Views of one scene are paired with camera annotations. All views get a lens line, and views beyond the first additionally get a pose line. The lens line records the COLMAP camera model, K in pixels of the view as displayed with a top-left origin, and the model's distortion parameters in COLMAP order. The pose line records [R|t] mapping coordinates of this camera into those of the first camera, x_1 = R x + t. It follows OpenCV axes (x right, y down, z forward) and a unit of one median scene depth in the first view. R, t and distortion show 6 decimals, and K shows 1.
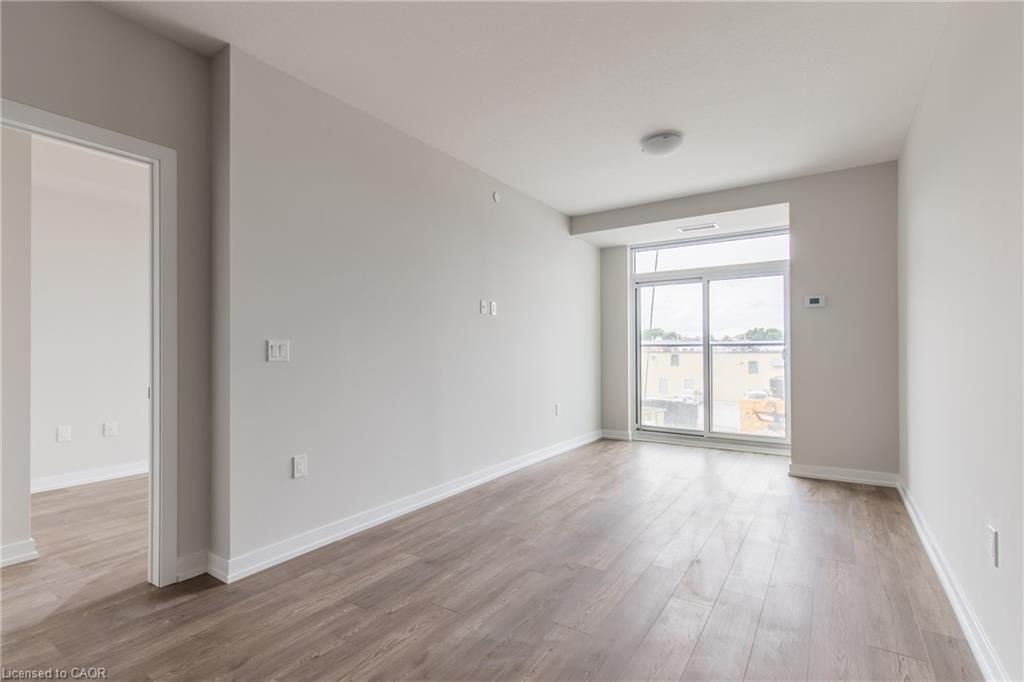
lens RADIAL K [[475.0, 0, 514.0], [0, 475.0, 346.7], [0, 0, 1]] dist [0.001956, 0.000351]
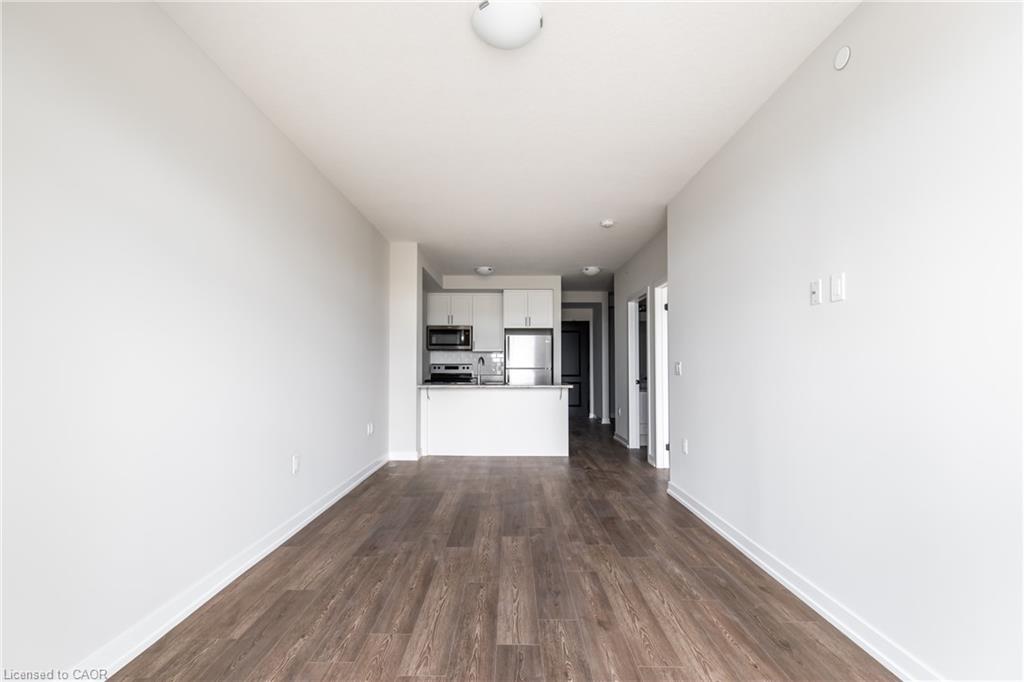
lens RADIAL K [[459.2, 0, 517.2], [0, 459.2, 340.3], [0, 0, 1]] dist [0.004320, -0.000174]
pose [[-0.824667, -0.028275, -0.564912, 0.537092], [0.005799, 0.998275, -0.058430, 0.001385], [0.565590, -0.051461, -0.823080, 1.267722]]
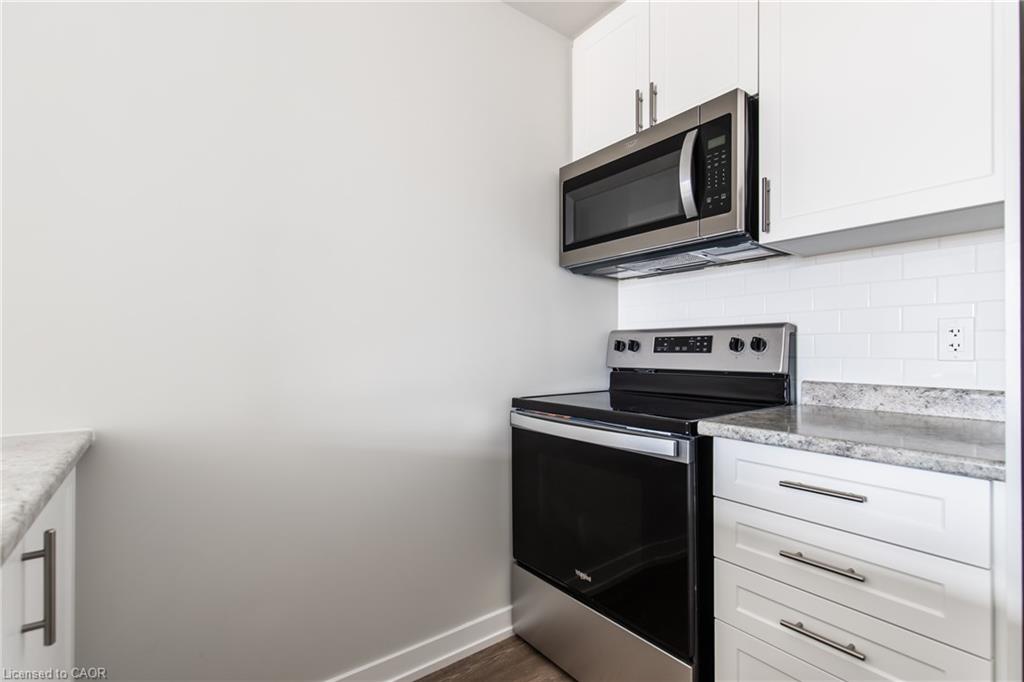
lens RADIAL K [[466.0, 0, 510.9], [0, 466.0, 350.3], [0, 0, 1]] dist [0.003958, 0.000529]
pose [[-0.940153, 0.006855, 0.340684, -0.387528], [0.003642, 0.999943, -0.010068, 0.011515], [-0.340733, -0.008225, -0.940124, -0.122942]]
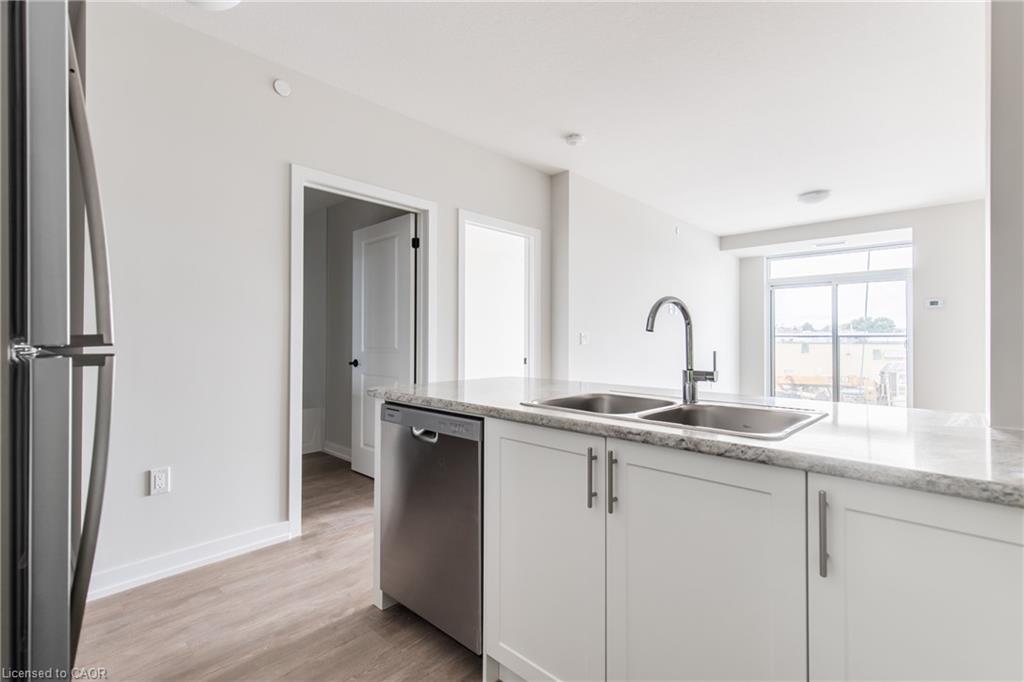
lens RADIAL K [[468.2, 0, 519.6], [0, 468.2, 338.2], [0, 0, 1]] dist [0.005303, 0.000194]
pose [[0.986883, 0.004722, -0.161370, -0.285554], [-0.004155, 0.999984, 0.003852, 0.000118], [0.161386, -0.003131, 0.986886, -0.464910]]
